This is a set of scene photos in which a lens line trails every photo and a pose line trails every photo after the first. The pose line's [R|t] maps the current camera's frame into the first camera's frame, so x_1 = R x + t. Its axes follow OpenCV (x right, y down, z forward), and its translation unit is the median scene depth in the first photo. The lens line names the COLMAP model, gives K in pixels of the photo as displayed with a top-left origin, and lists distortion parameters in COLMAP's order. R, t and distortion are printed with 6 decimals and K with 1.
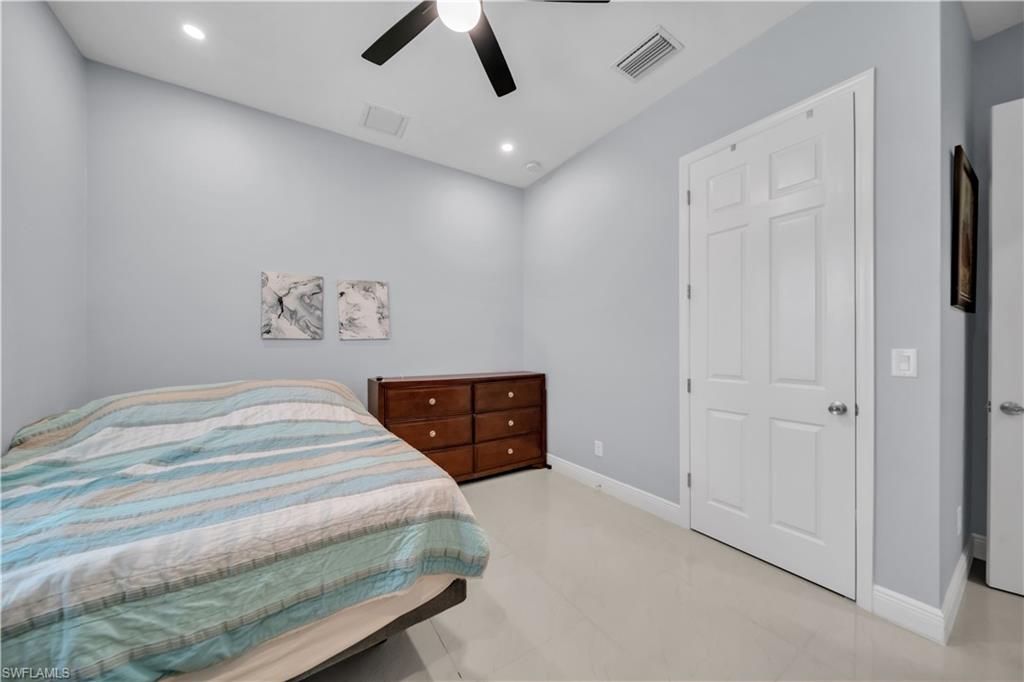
lens RADIAL K [[352.3, 0, 510.1], [0, 352.3, 346.5], [0, 0, 1]] dist [-0.001912, -0.000860]
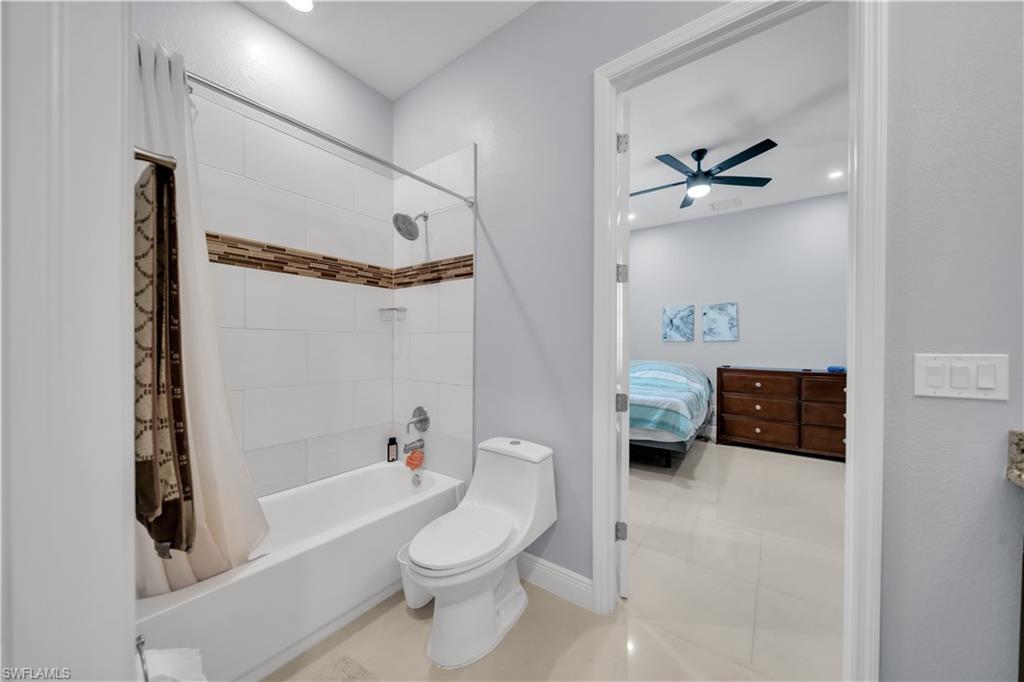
lens RADIAL K [[352.3, 0, 513.9], [0, 352.3, 342.6], [0, 0, 1]] dist [-0.001912, -0.000860]
pose [[0.347079, 0.001179, -0.937835, 0.784673], [-0.006274, 0.999980, -0.001065, -0.006770], [0.937815, 0.006254, 0.347080, -0.427859]]
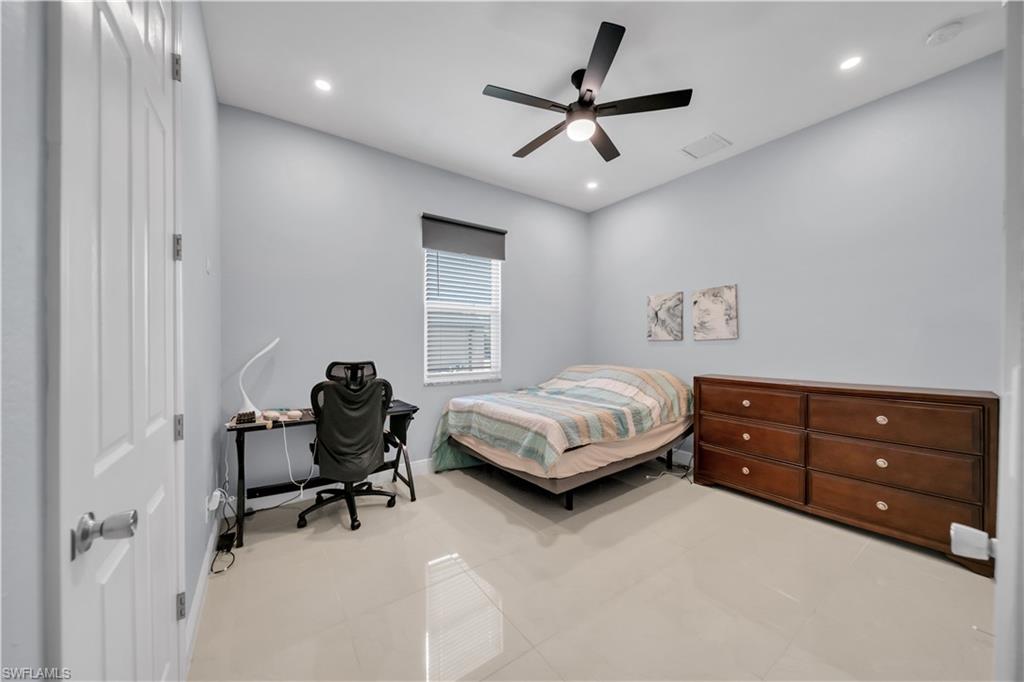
lens RADIAL K [[352.3, 0, 514.1], [0, 352.3, 343.1], [0, 0, 1]] dist [-0.001912, -0.000860]
pose [[0.044525, -0.001450, -0.999007, 0.730230], [0.000432, 0.999999, -0.001432, -0.007803], [0.999008, -0.000368, 0.044526, 0.326994]]
